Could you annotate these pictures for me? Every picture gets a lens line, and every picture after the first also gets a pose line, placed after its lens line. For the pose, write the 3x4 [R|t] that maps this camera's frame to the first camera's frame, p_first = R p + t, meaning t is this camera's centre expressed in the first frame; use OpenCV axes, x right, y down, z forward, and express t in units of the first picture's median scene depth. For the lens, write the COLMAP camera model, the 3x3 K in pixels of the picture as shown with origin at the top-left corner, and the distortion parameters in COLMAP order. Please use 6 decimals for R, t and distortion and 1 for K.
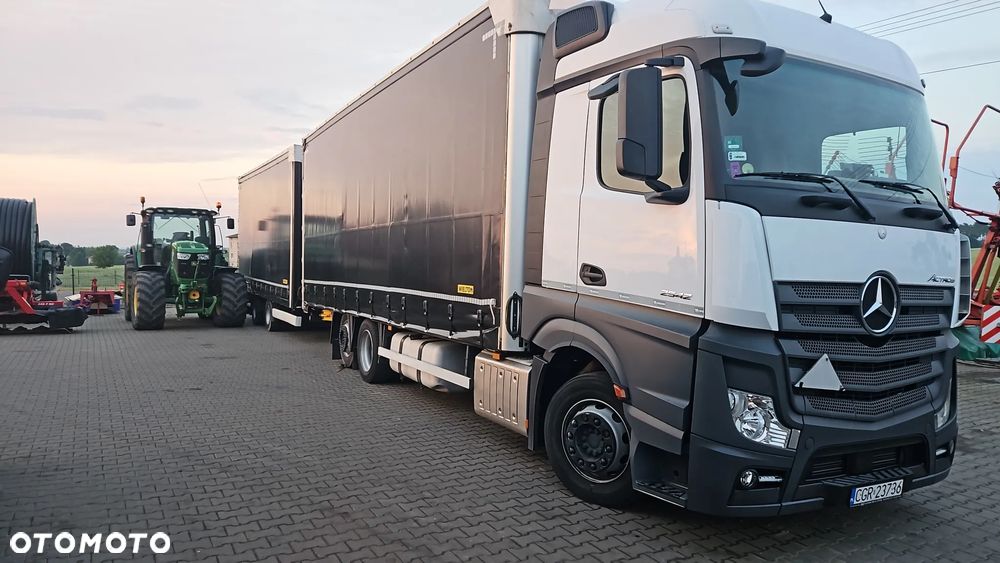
lens RADIAL K [[660.1, 0, 519.2], [0, 660.1, 284.4], [0, 0, 1]] dist [0.080759, -0.001283]
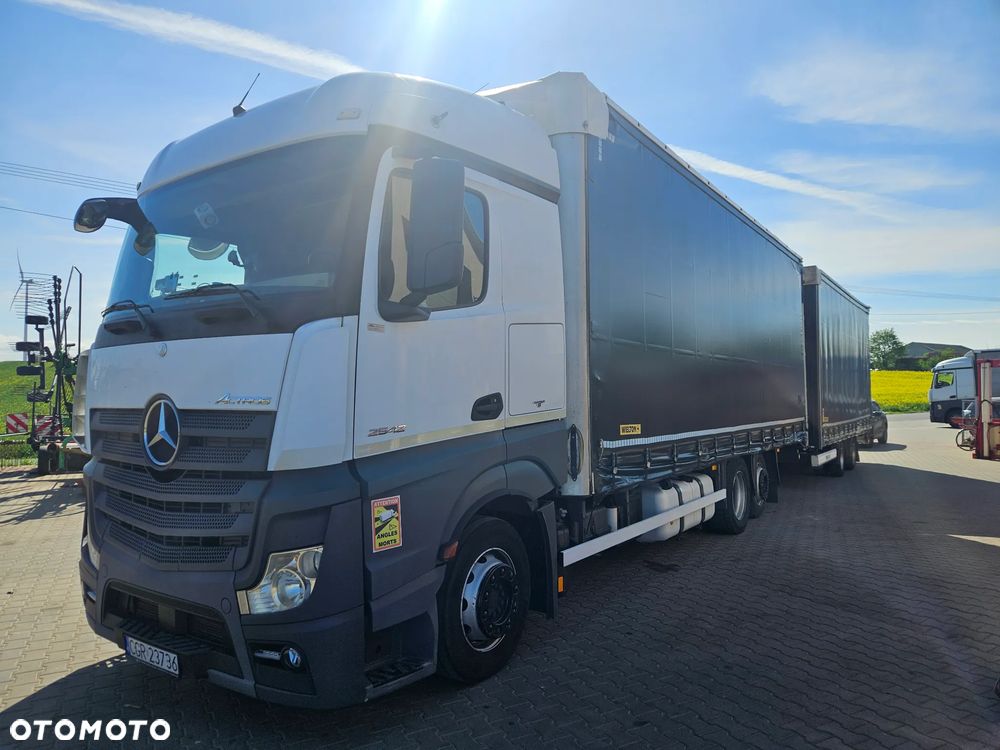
lens RADIAL K [[670.6, 0, 481.3], [0, 670.6, 373.7], [0, 0, 1]] dist [0.064478, -0.032499]
pose [[0.408689, -0.073297, -0.909726, 1.479452], [-0.005811, 0.996541, -0.082903, 0.023513], [0.912655, 0.039168, 0.406849, 1.003590]]
